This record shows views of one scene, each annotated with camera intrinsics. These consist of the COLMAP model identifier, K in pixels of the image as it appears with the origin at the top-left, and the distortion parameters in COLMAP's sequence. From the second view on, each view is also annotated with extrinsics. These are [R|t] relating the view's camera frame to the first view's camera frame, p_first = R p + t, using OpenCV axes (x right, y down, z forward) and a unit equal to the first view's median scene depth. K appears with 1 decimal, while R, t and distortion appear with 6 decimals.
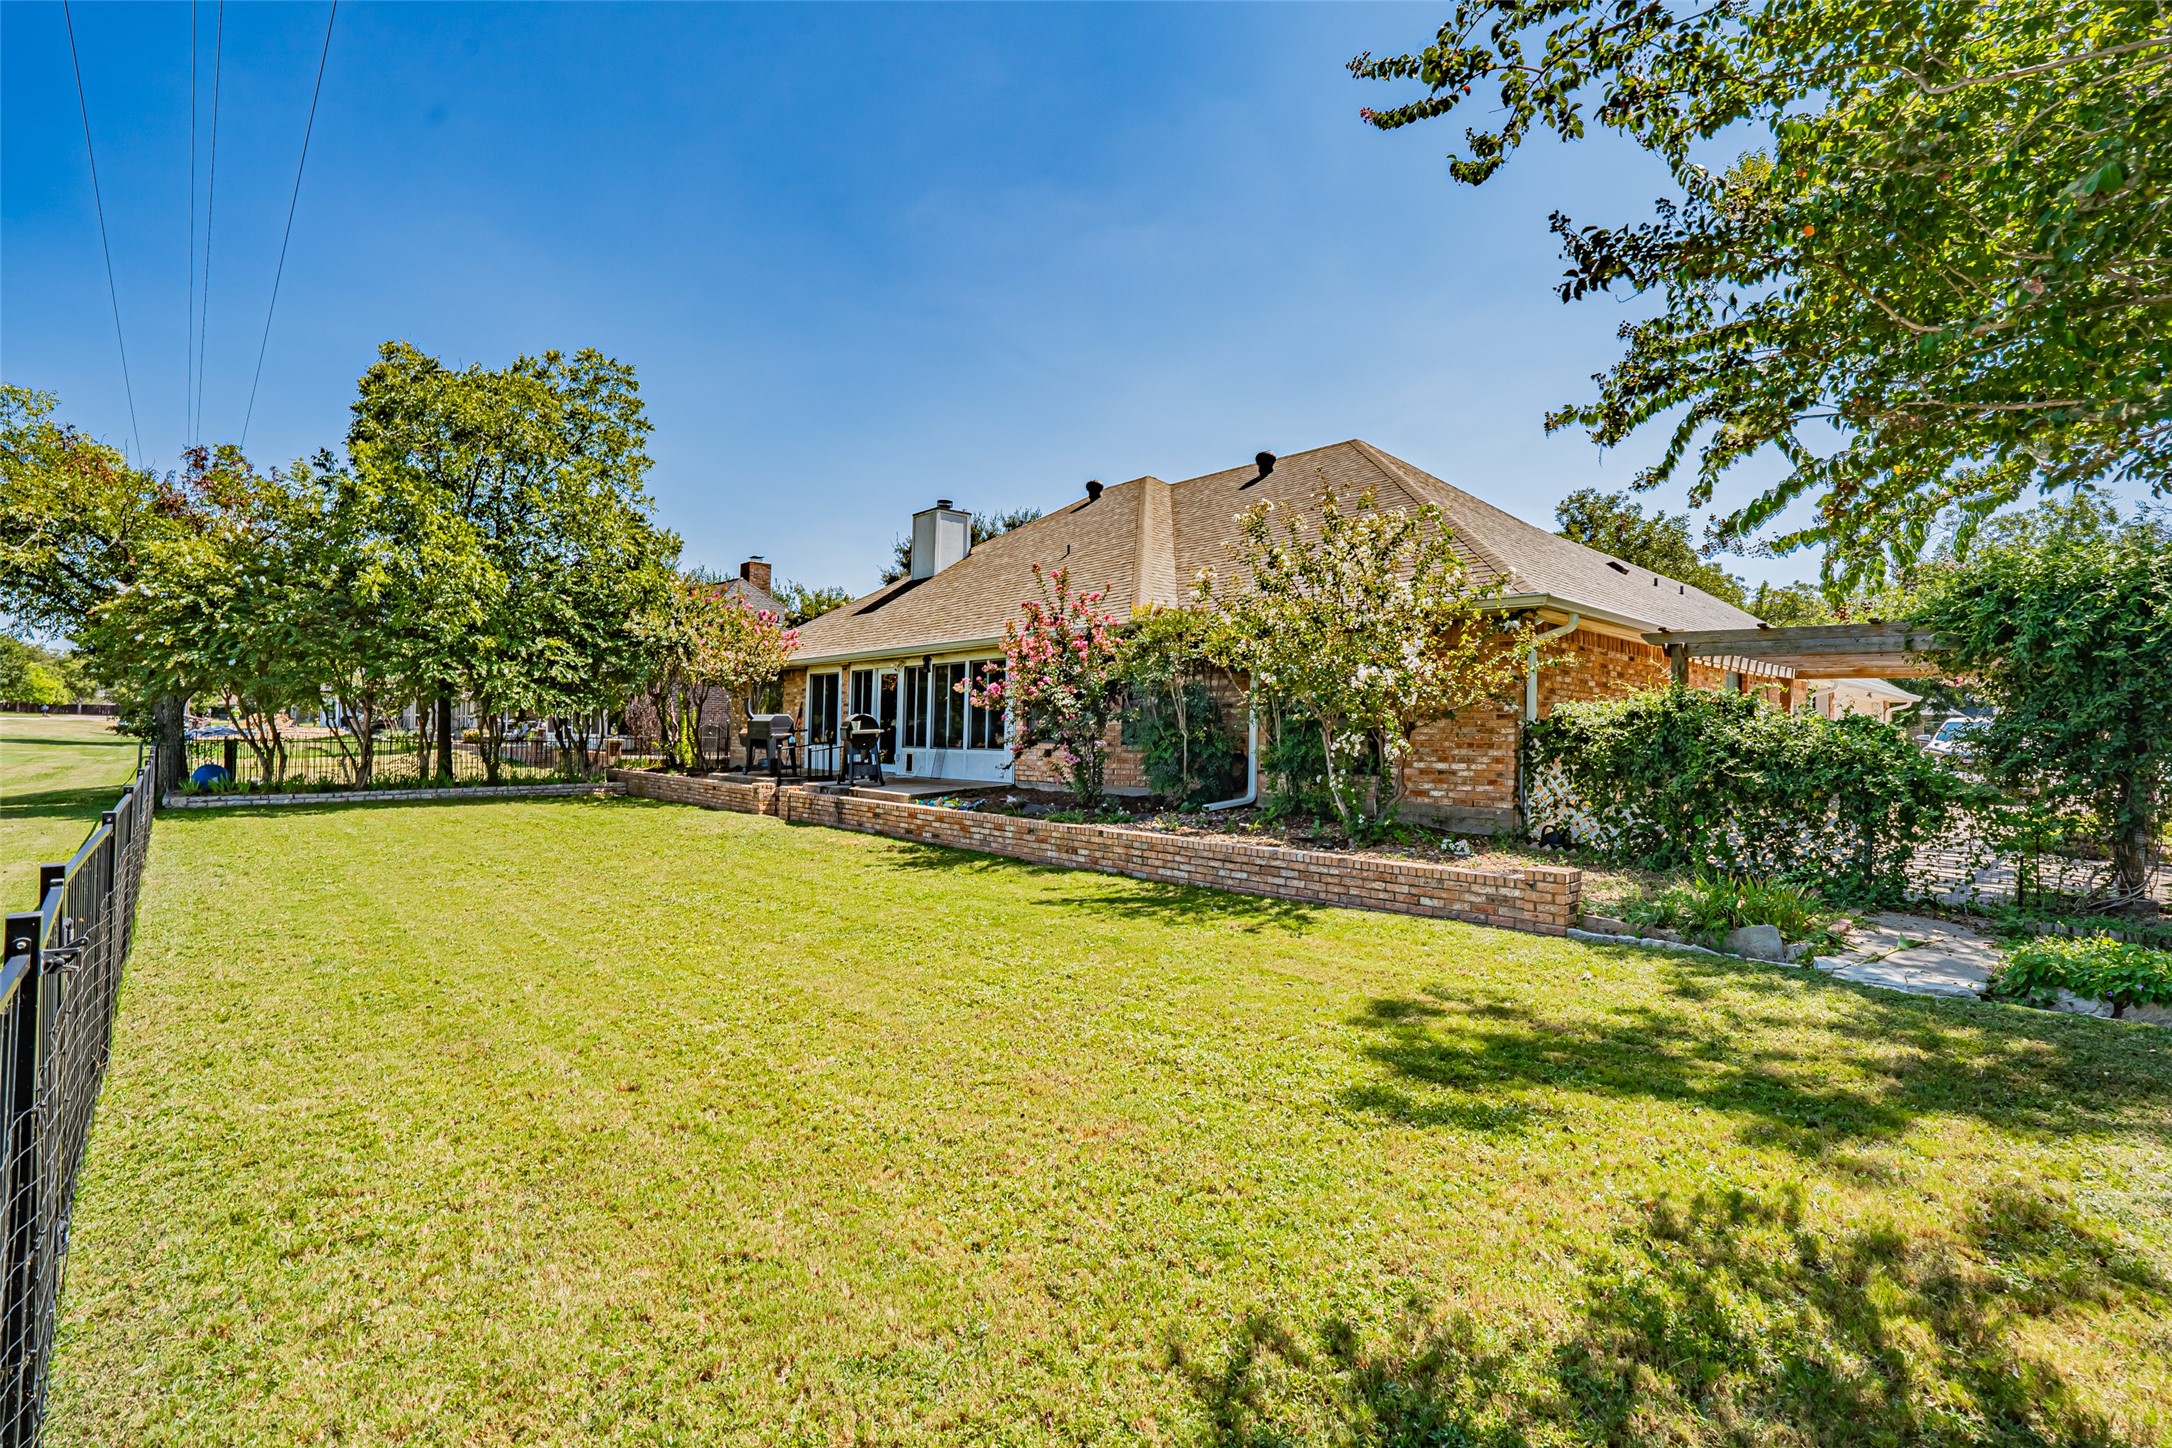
lens RADIAL K [[996.8, 0, 1079.9], [0, 996.8, 727.8], [0, 0, 1]] dist [-0.000317, -0.000012]
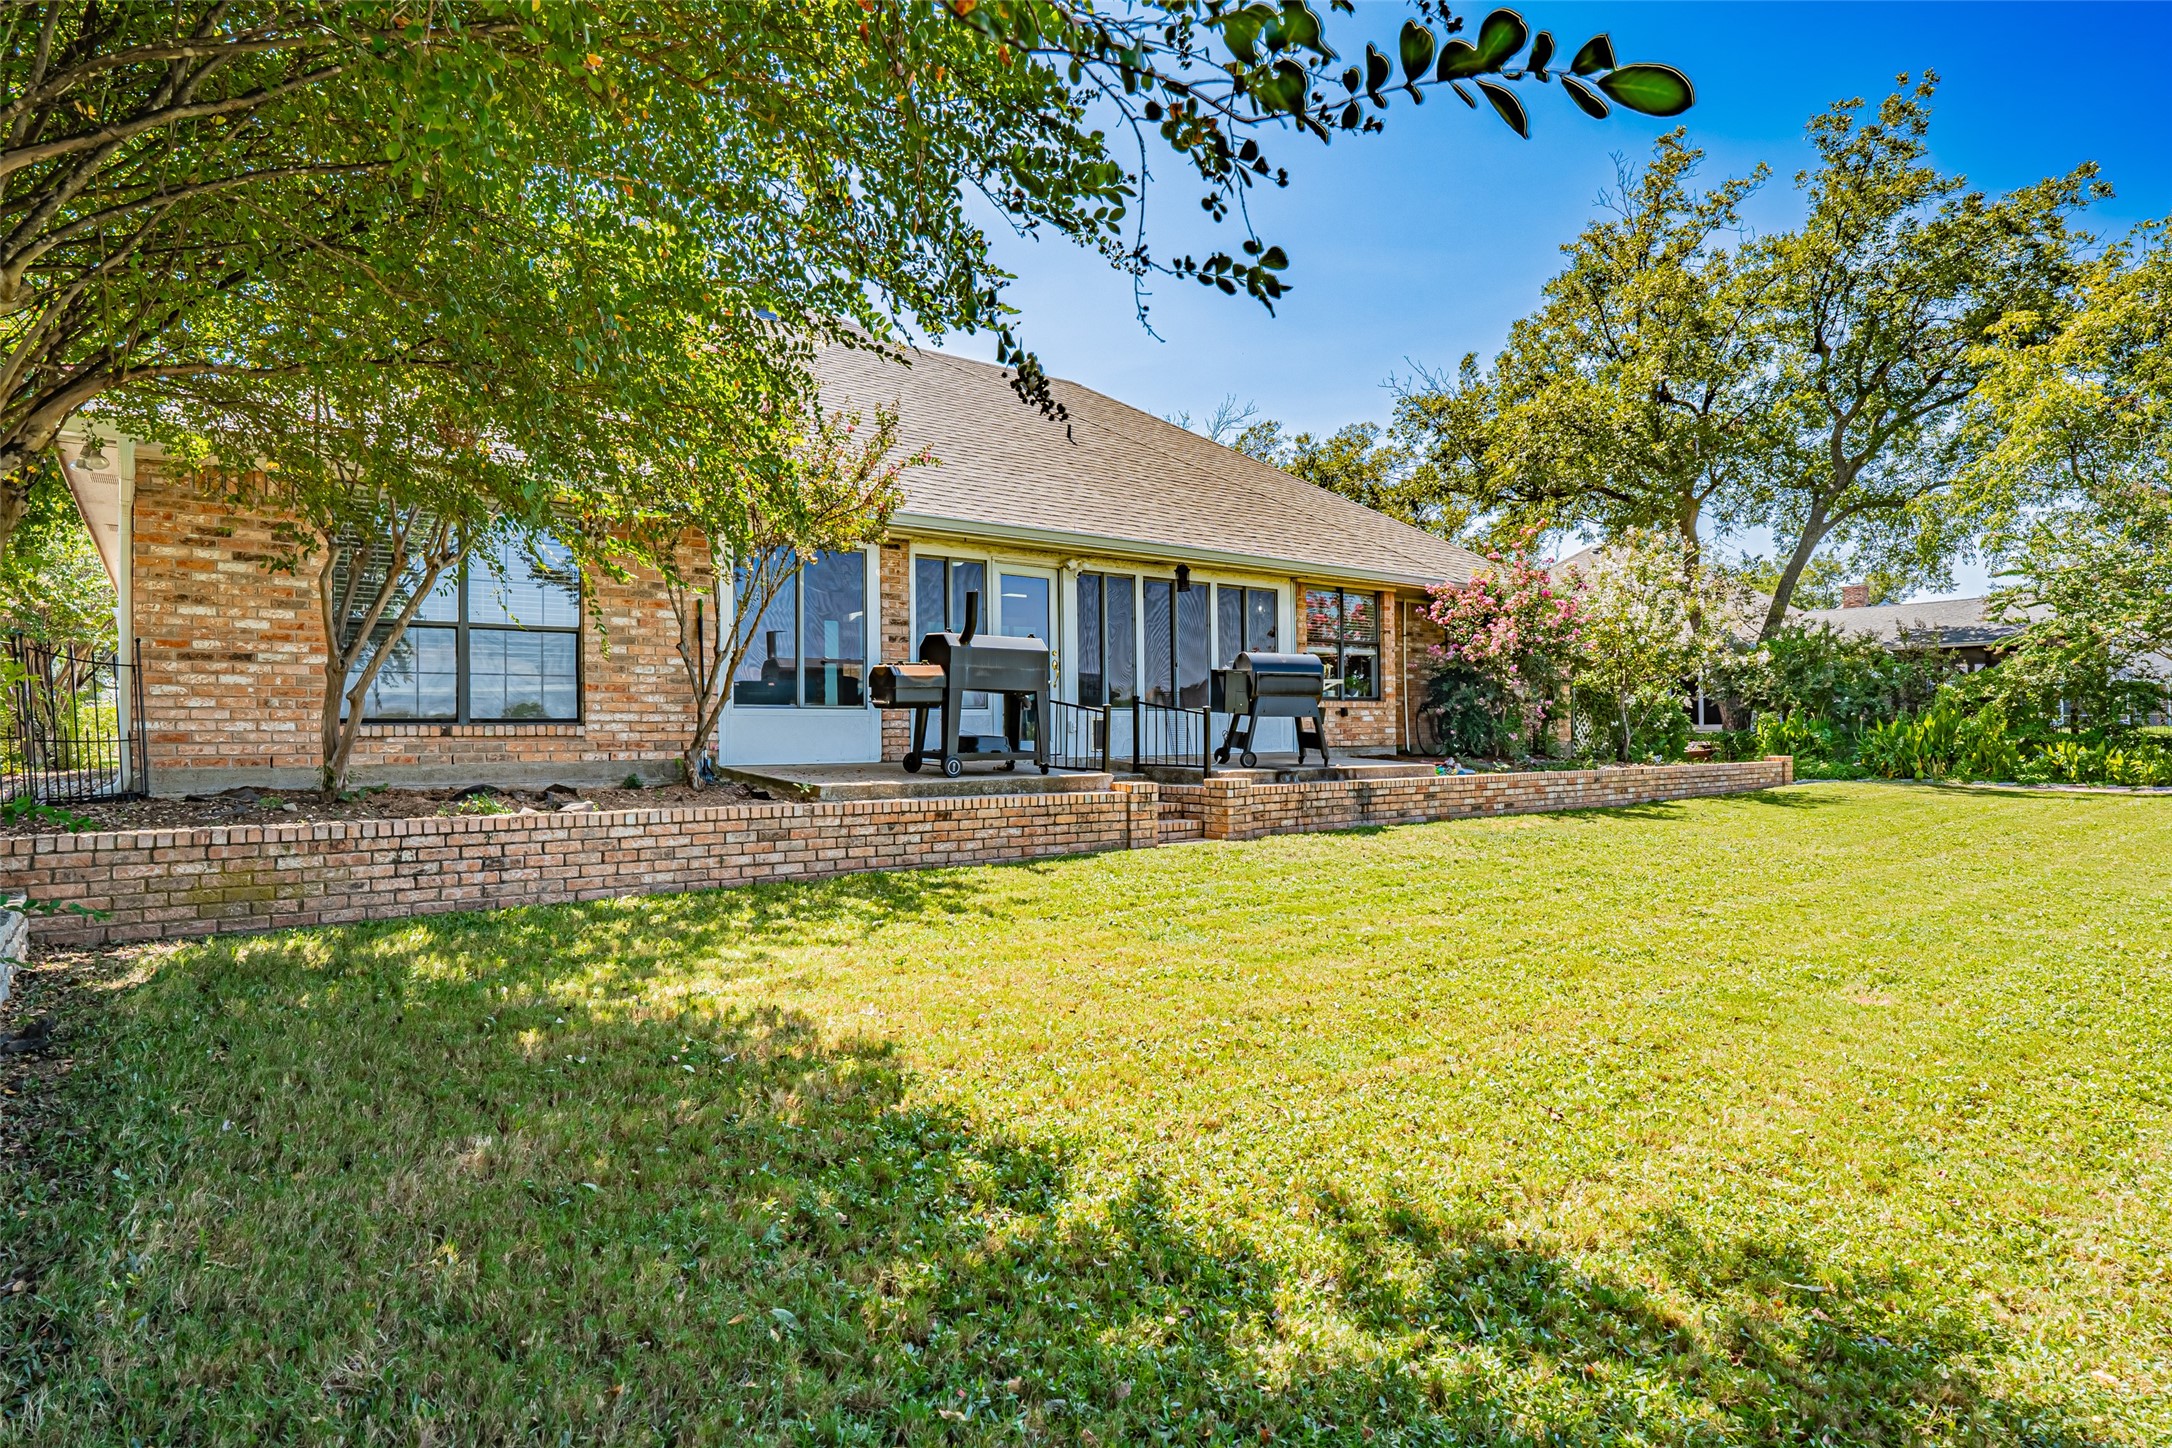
lens RADIAL K [[1186.3, 0, 1085.8], [0, 1186.3, 719.0], [0, 0, 1]] dist [-0.046049, -0.000940]
pose [[0.053995, -0.005943, 0.998523, -0.995525], [-0.002021, 0.999980, 0.006060, 0.024348], [-0.998539, -0.002345, 0.053982, 1.103237]]
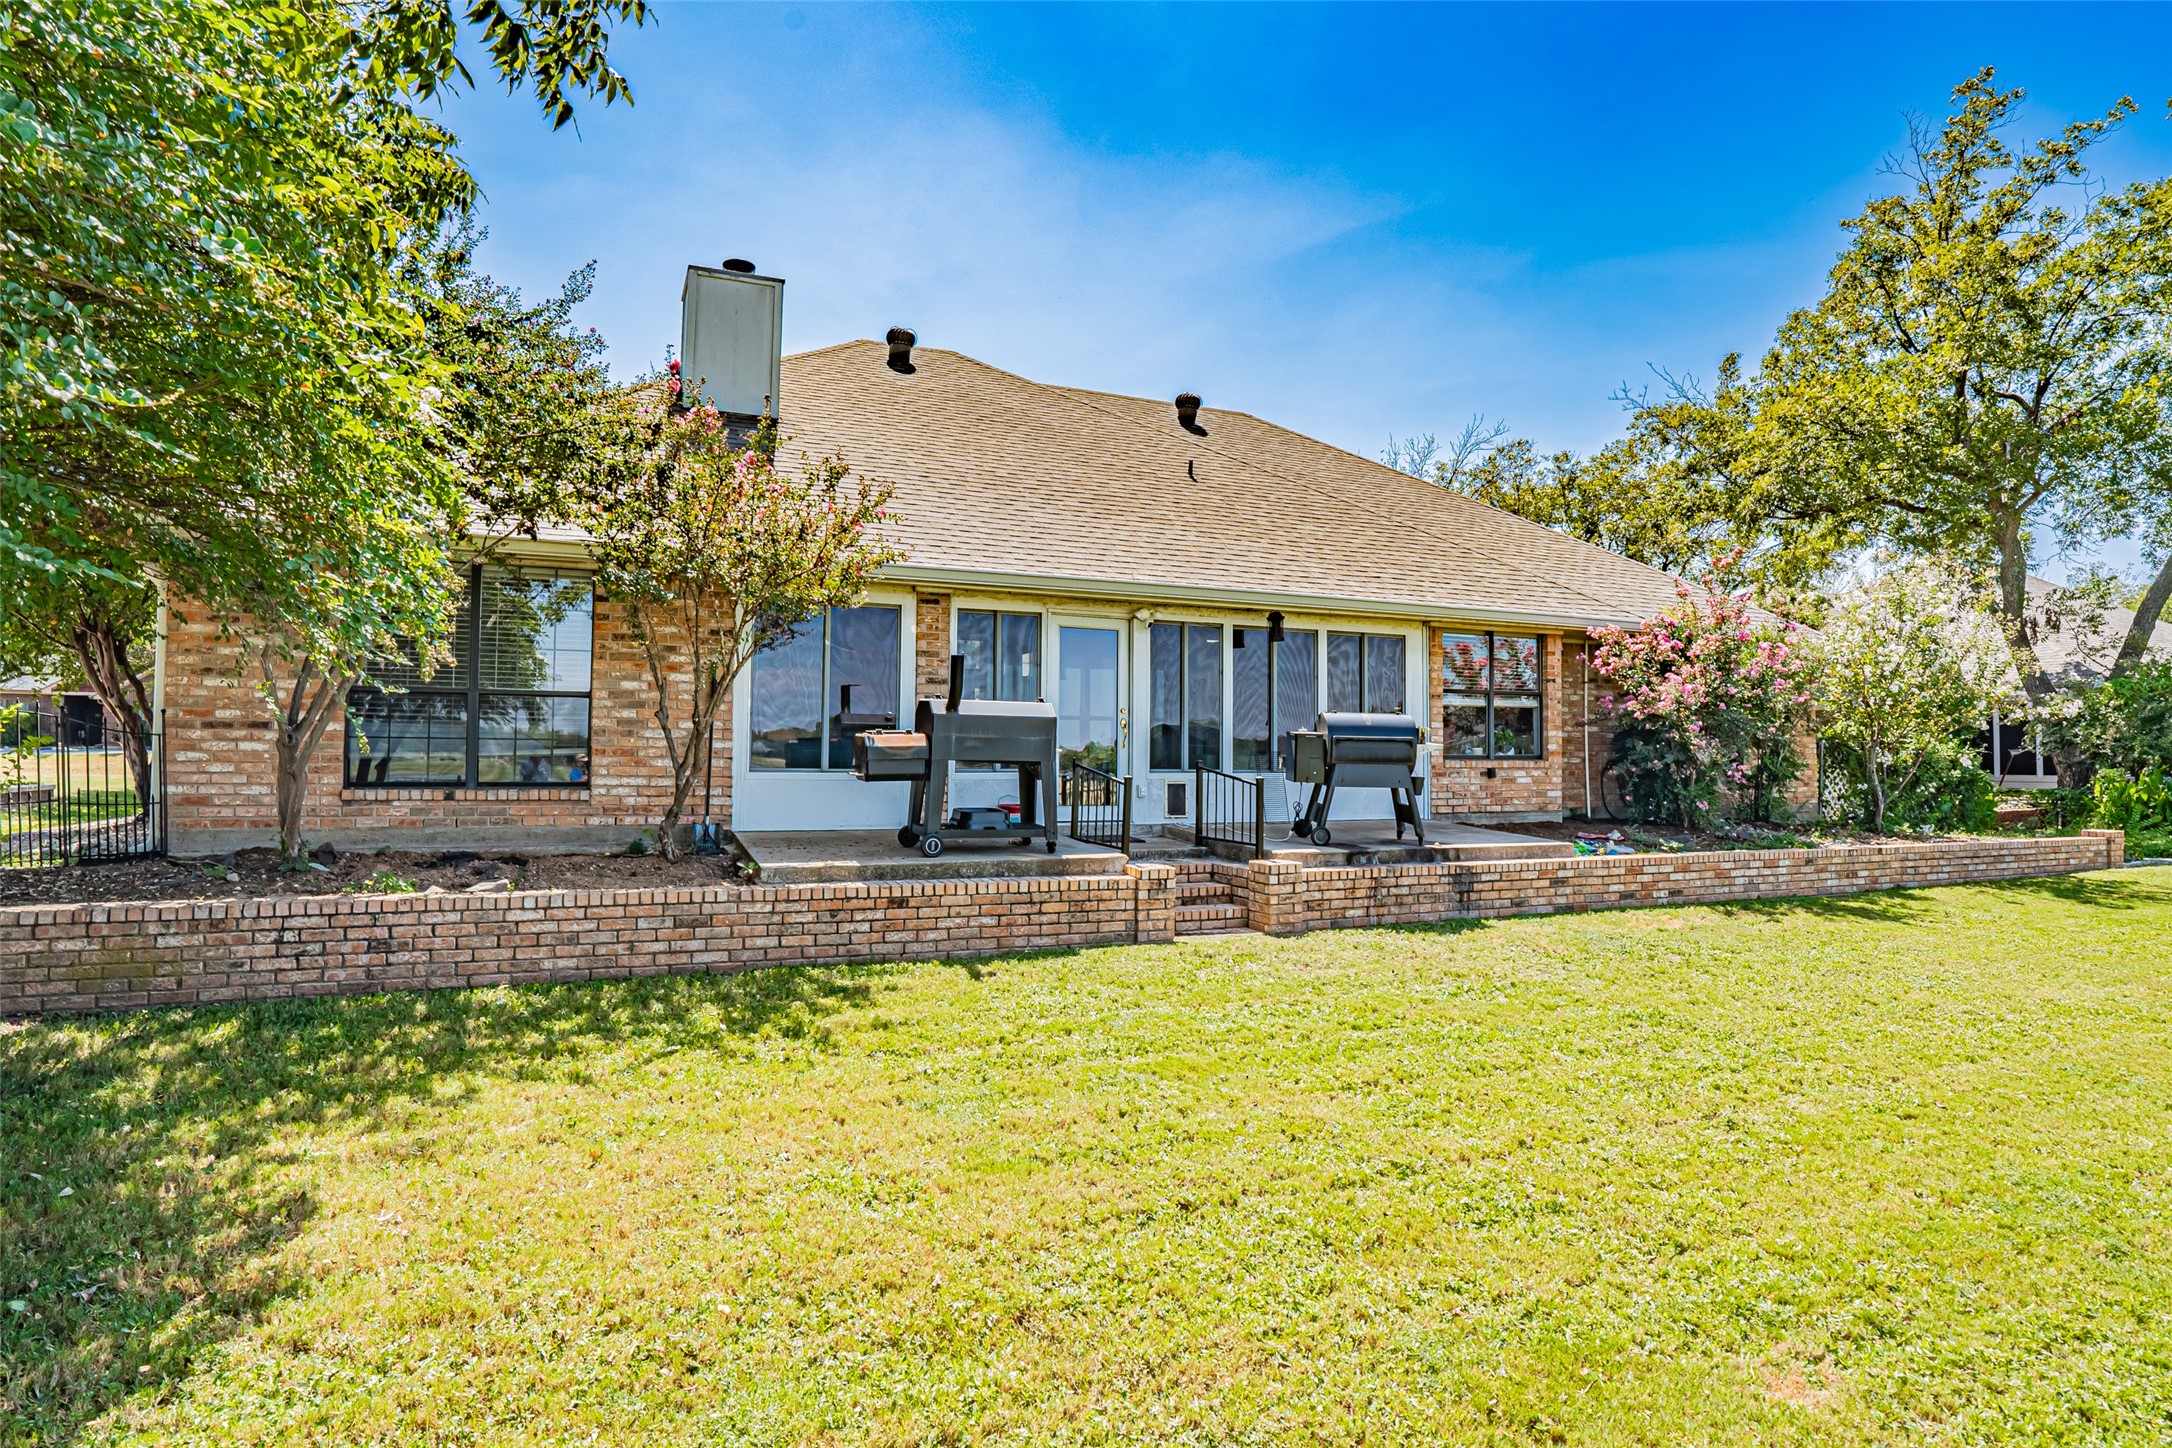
lens RADIAL K [[1146.4, 0, 1078.7], [0, 1146.4, 720.8], [0, 0, 1]] dist [-0.049879, 0.012966]
pose [[0.311854, 0.012873, 0.950043, -0.886869], [-0.013874, 0.999863, -0.008994, -0.001657], [-0.950029, -0.010376, 0.311990, 0.972754]]
